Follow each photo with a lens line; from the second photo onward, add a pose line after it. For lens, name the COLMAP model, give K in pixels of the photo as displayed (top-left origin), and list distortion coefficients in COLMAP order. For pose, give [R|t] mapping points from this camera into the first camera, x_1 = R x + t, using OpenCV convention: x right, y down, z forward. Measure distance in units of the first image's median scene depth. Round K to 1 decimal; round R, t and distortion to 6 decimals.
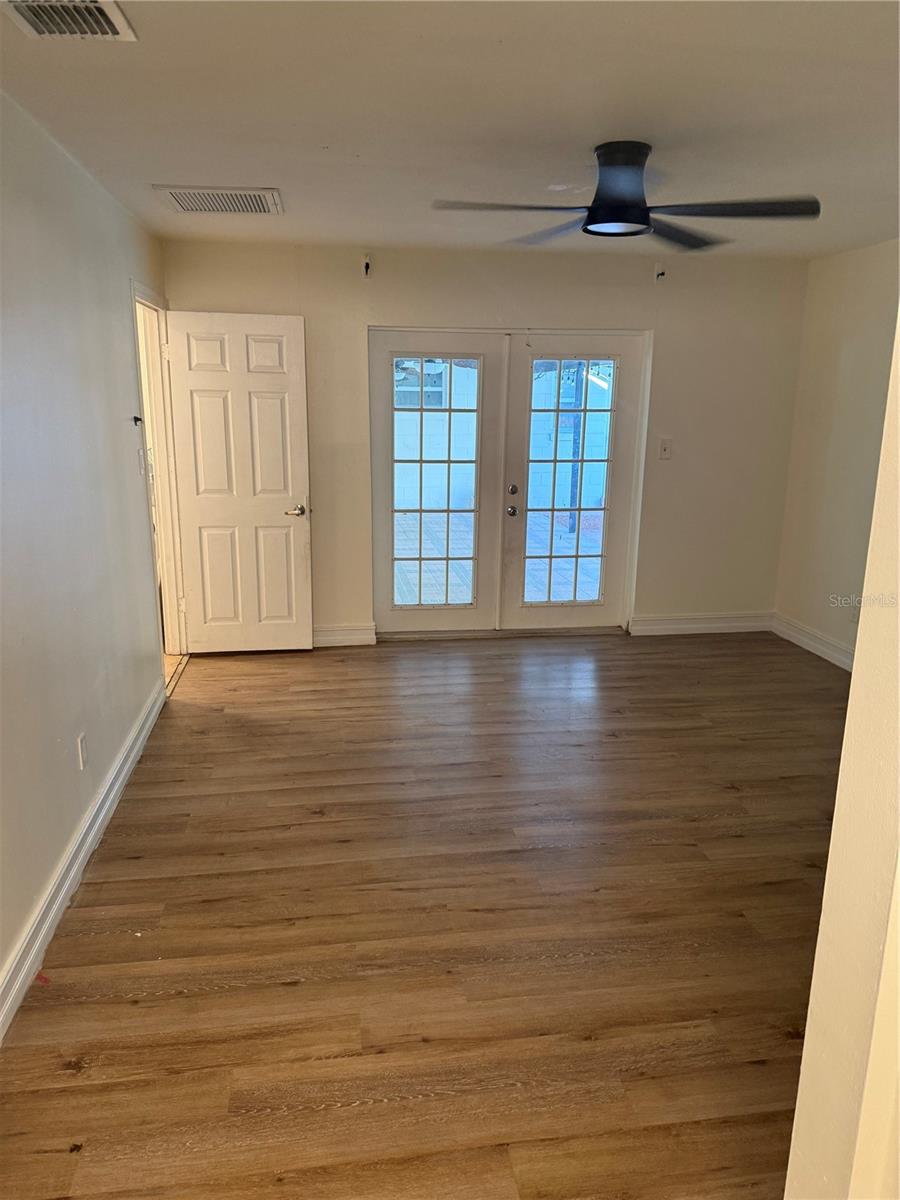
lens RADIAL K [[850.4, 0, 450.7], [0, 850.4, 599.2], [0, 0, 1]] dist [0.043720, -0.035413]
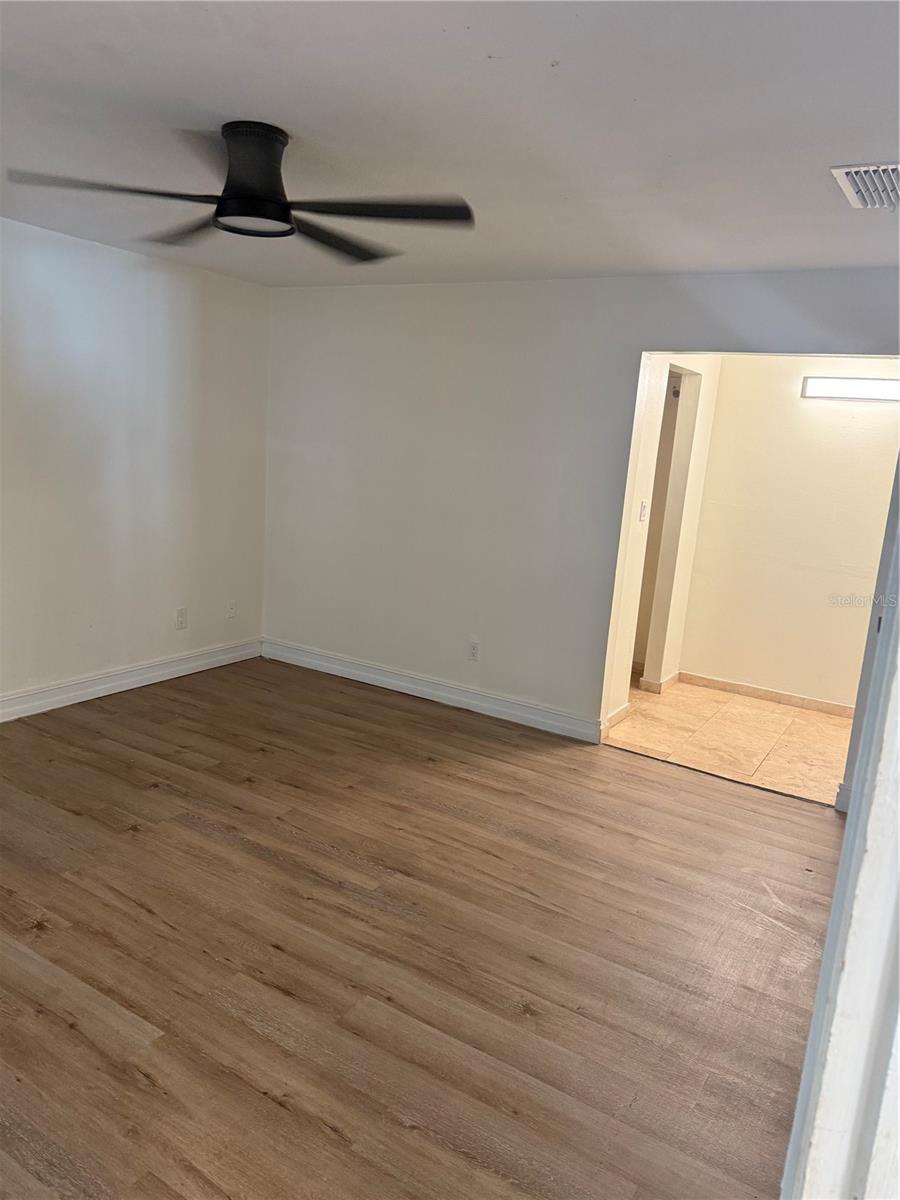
lens RADIAL K [[850.4, 0, 450.6], [0, 850.4, 600.3], [0, 0, 1]] dist [0.043720, -0.035413]
pose [[-0.760360, -0.191677, 0.620574, -0.601716], [0.079699, 0.920707, 0.382031, -0.437476], [-0.644593, 0.339940, -0.684792, 1.746609]]
